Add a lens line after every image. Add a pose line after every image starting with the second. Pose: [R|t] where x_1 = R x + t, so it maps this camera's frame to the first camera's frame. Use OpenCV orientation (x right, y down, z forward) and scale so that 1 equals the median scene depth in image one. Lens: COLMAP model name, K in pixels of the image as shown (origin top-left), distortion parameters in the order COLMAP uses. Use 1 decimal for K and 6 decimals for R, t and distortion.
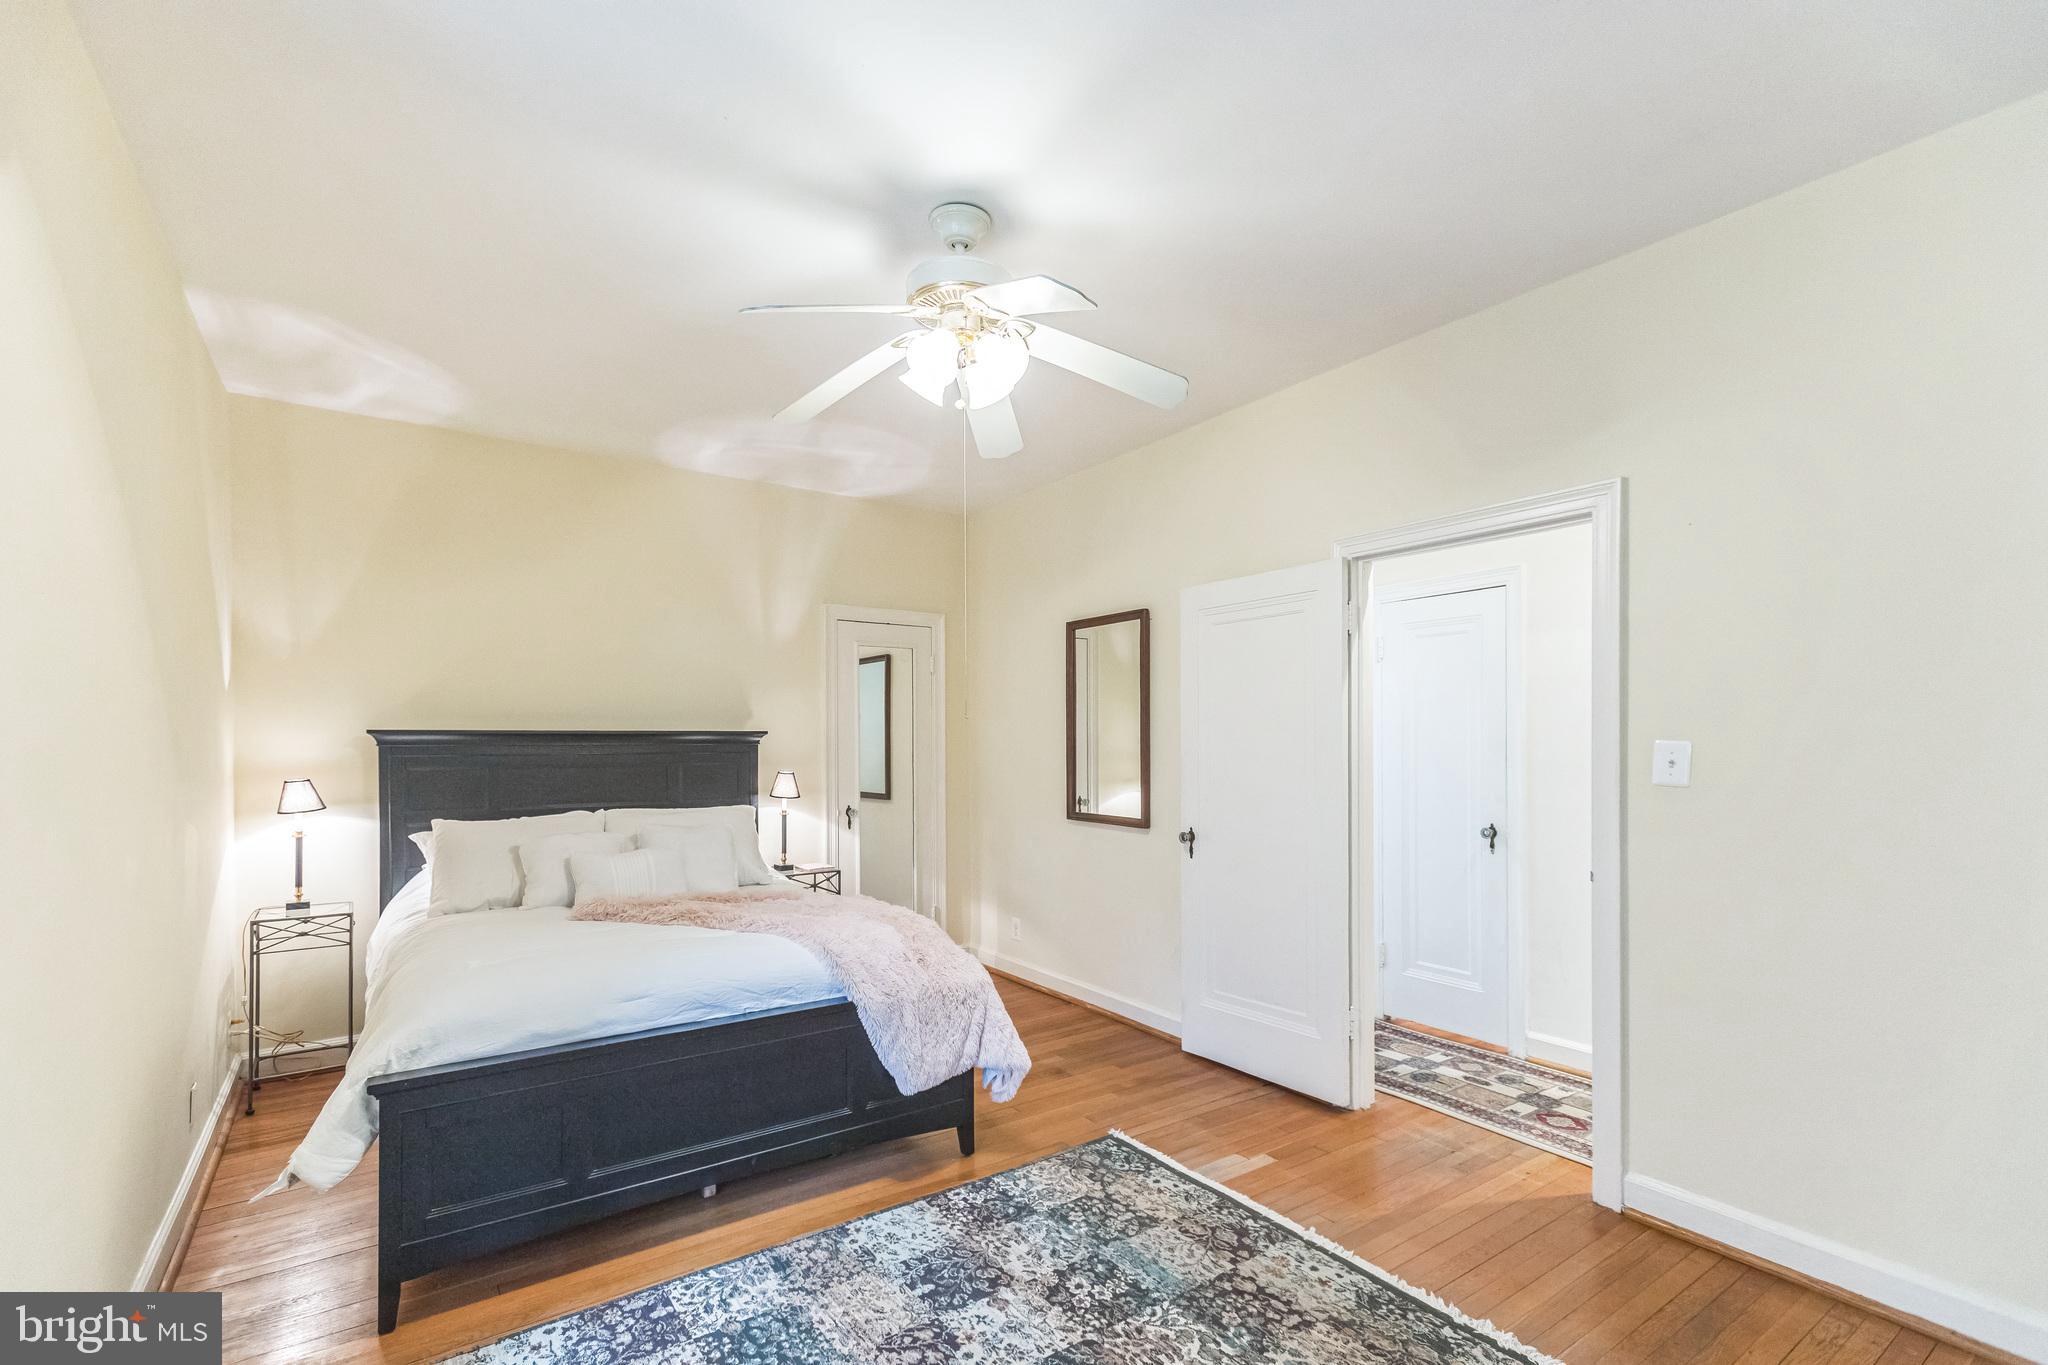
lens RADIAL K [[919.5, 0, 1012.1], [0, 919.5, 745.8], [0, 0, 1]] dist [0.016263, -0.002368]
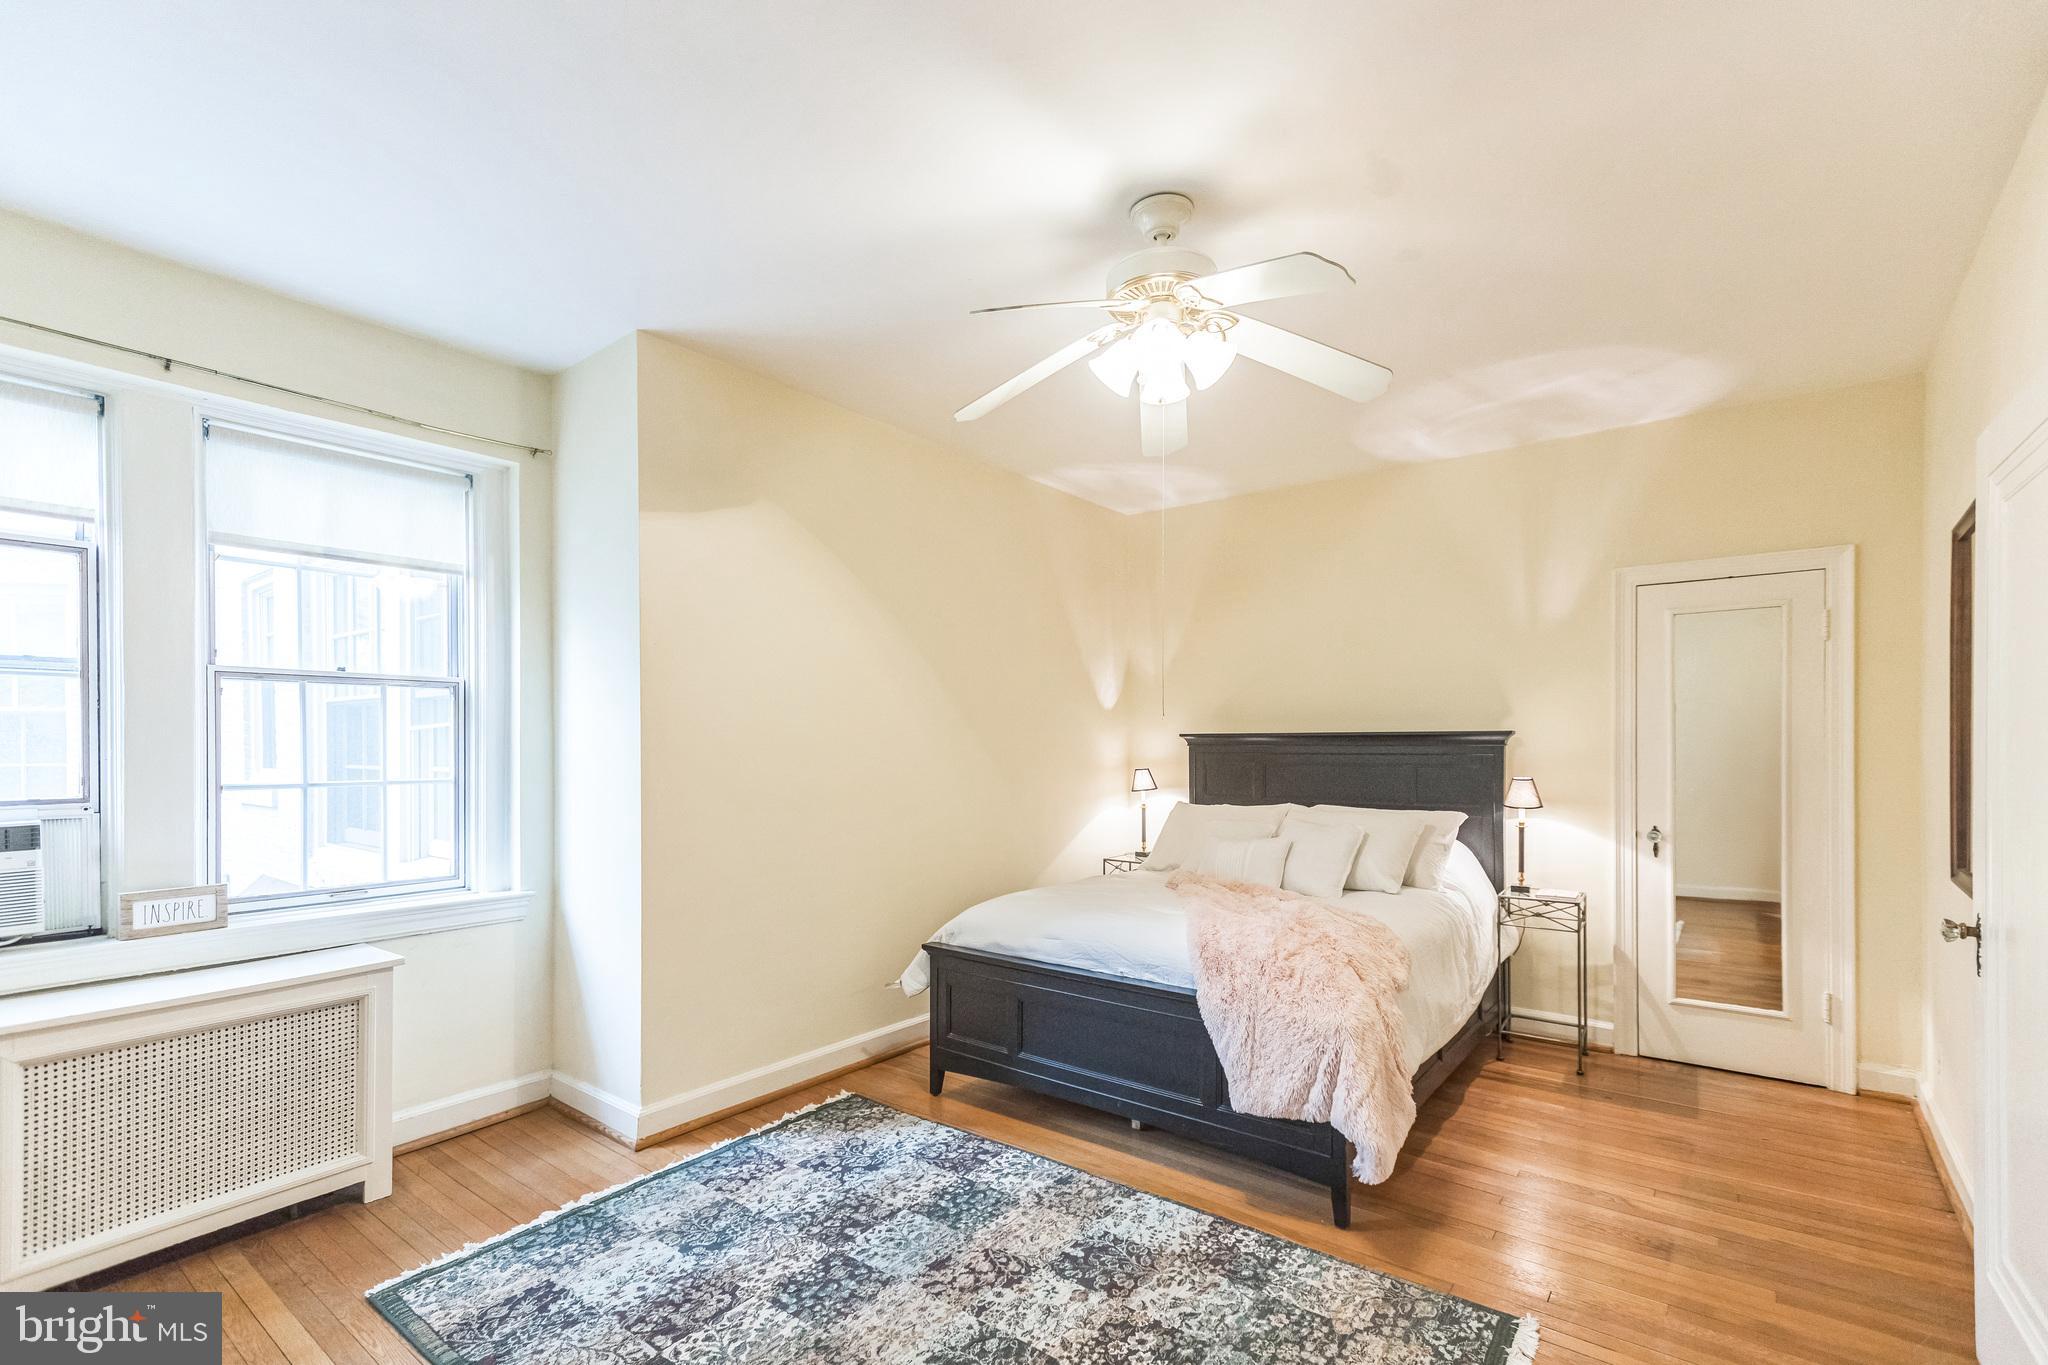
lens RADIAL K [[919.5, 0, 1025.2], [0, 919.5, 751.1], [0, 0, 1]] dist [0.016263, -0.002368]
pose [[0.304322, 0.009297, -0.952524, 0.760477], [-0.005100, 0.999954, 0.008131, -0.002197], [0.952555, 0.002384, 0.304356, 0.518780]]
